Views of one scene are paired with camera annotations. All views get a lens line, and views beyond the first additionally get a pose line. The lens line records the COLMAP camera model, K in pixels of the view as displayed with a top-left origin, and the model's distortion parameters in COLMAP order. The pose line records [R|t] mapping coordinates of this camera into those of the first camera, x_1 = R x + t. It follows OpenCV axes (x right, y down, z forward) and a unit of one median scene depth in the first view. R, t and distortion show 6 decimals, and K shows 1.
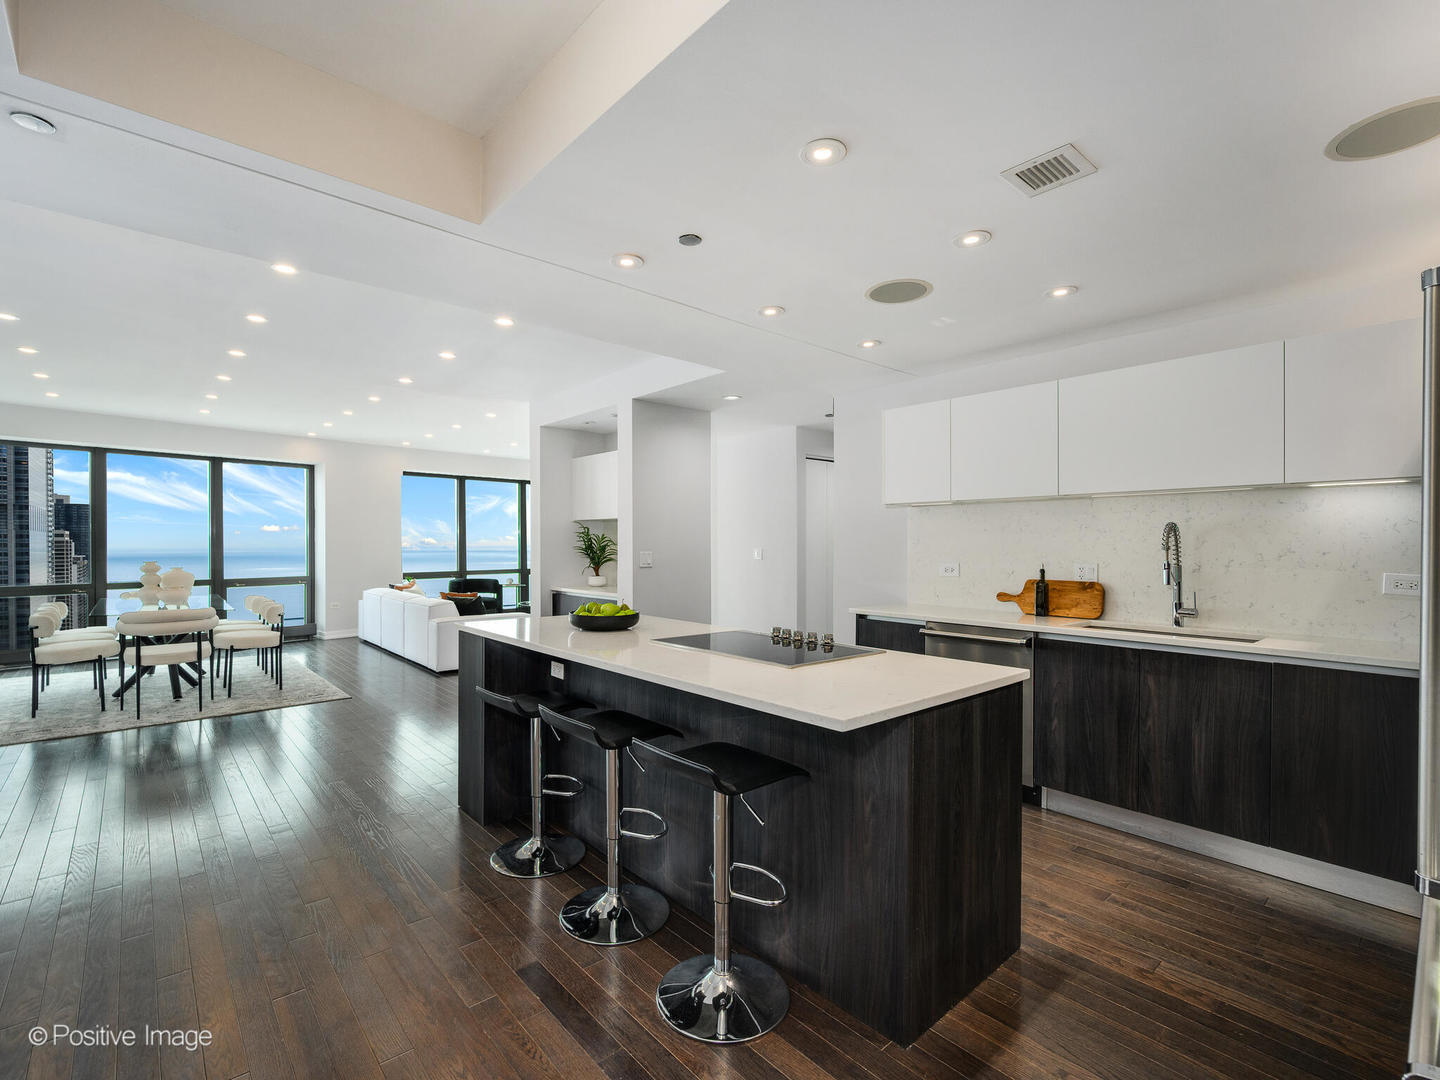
lens RADIAL K [[676.5, 0, 714.2], [0, 676.5, 545.0], [0, 0, 1]] dist [-0.004470, 0.000444]
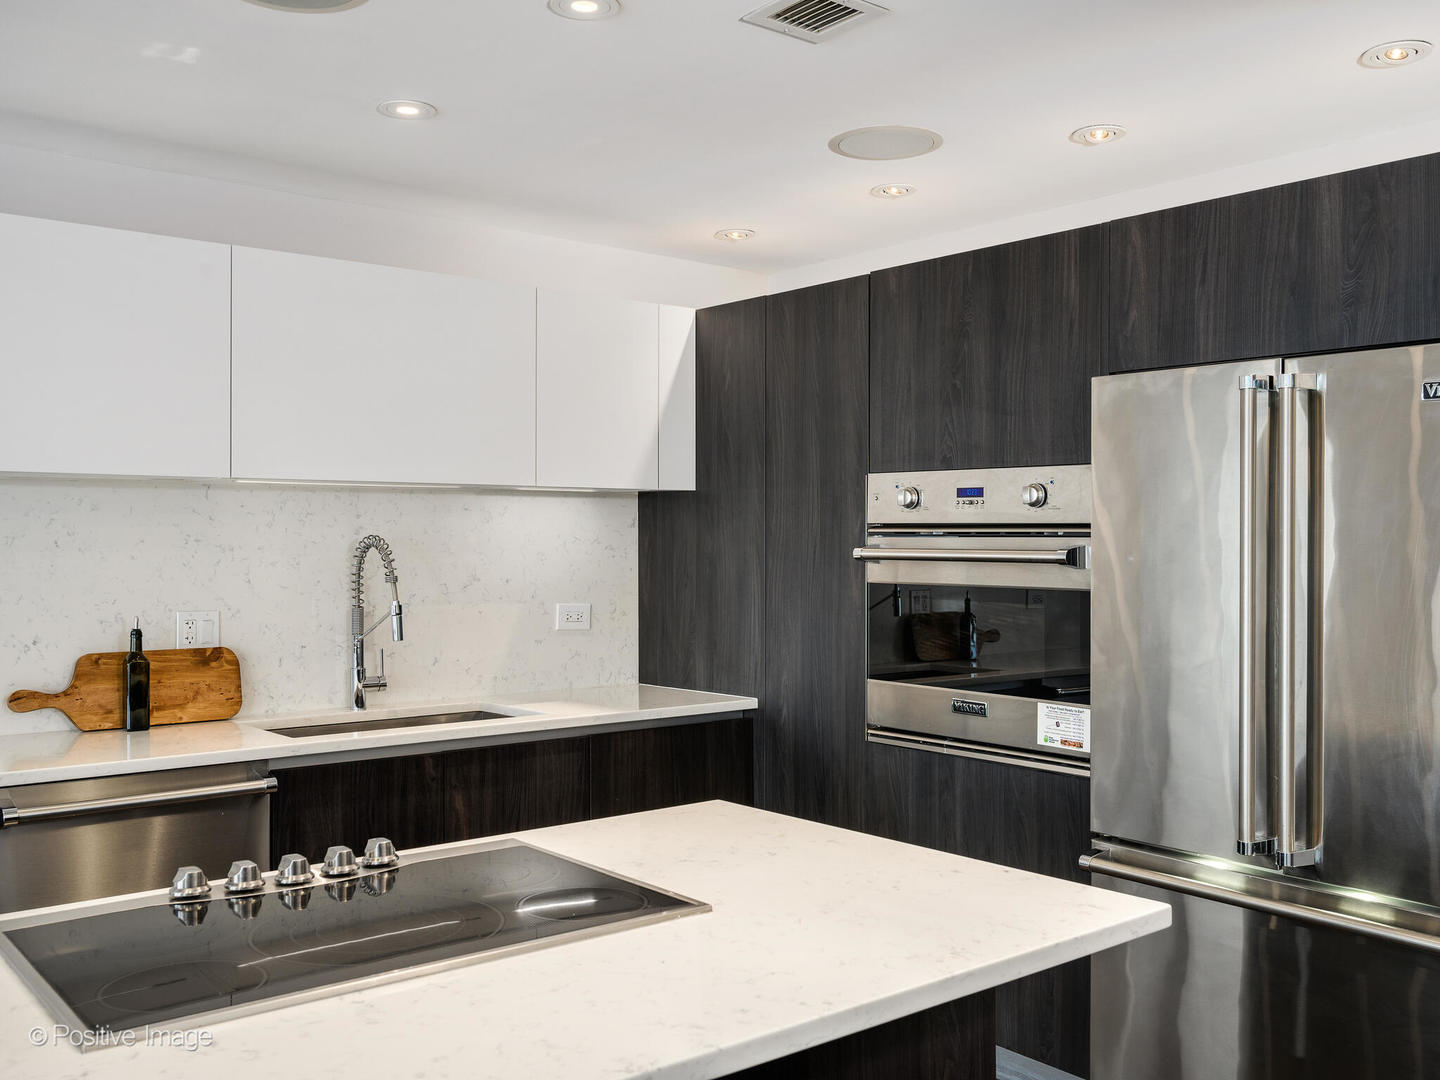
lens RADIAL K [[1320.2, 0, 720.4], [0, 1320.2, 543.9], [0, 0, 1]] dist [-0.002438, 0.000000]
pose [[0.032848, -0.005838, 0.999443, -0.243253], [0.000039, 0.999983, 0.005840, -0.016782], [-0.999460, -0.000153, 0.032848, 0.333485]]
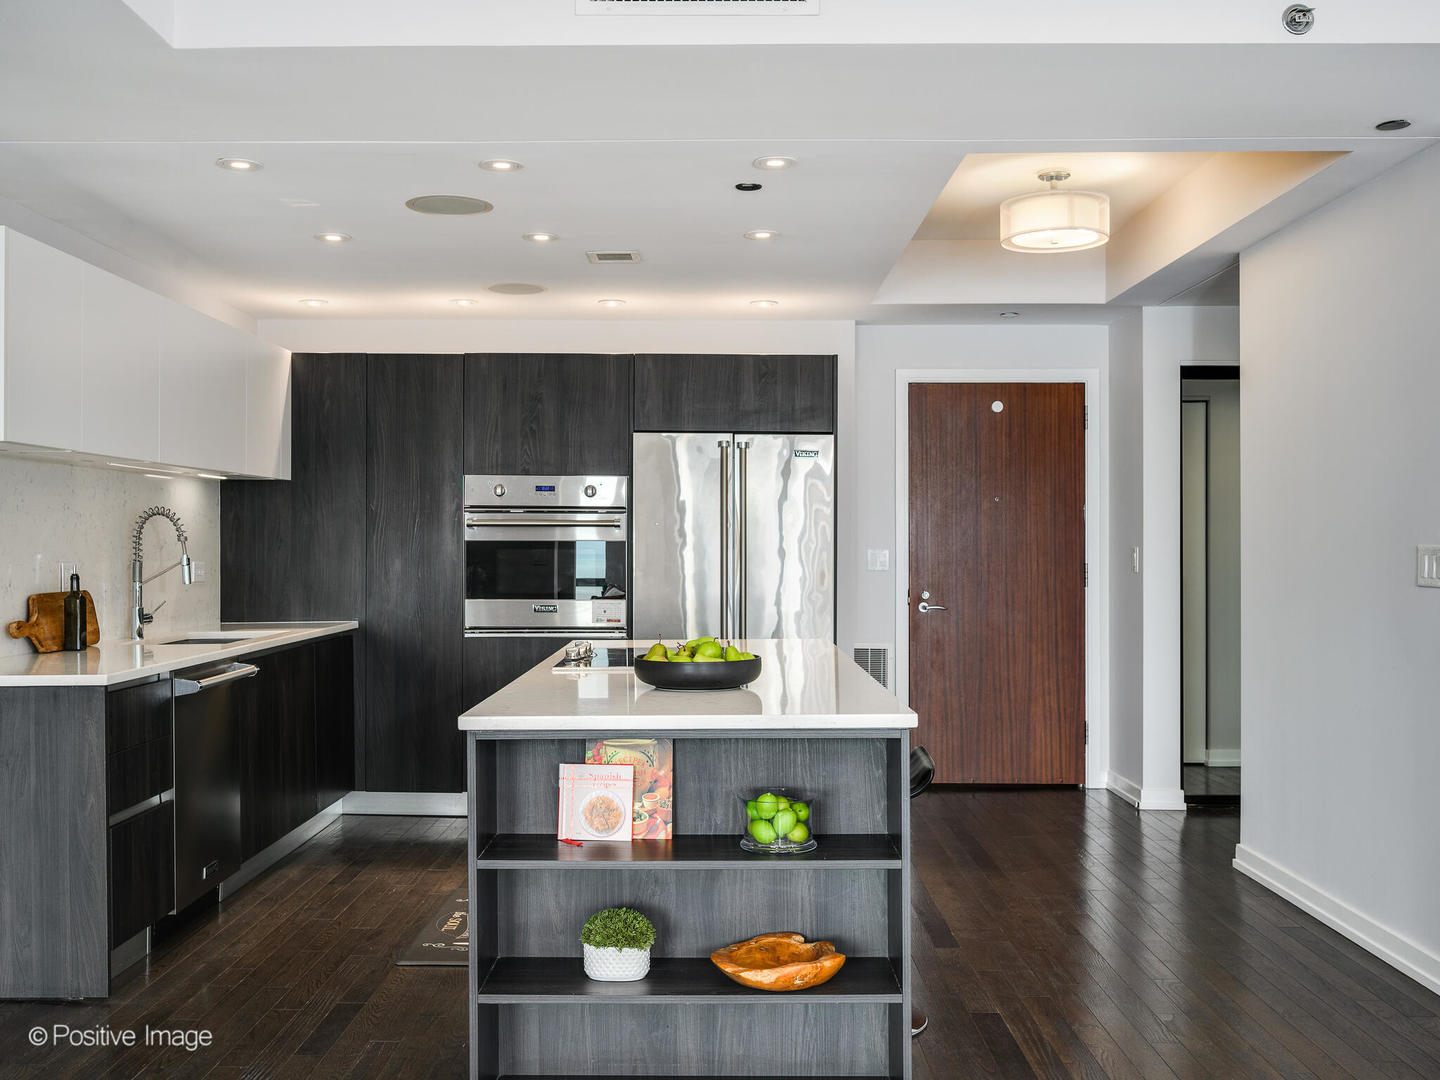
lens RADIAL K [[1392.4, 0, 714.5], [0, 1392.4, 542.7], [0, 0, 1]] dist [0.026981, 0.000000]
pose [[-0.749705, -0.004210, 0.661758, -0.465093], [-0.002700, 0.999991, 0.003303, 0.000934], [-0.661766, 0.000689, -0.749710, 0.923729]]
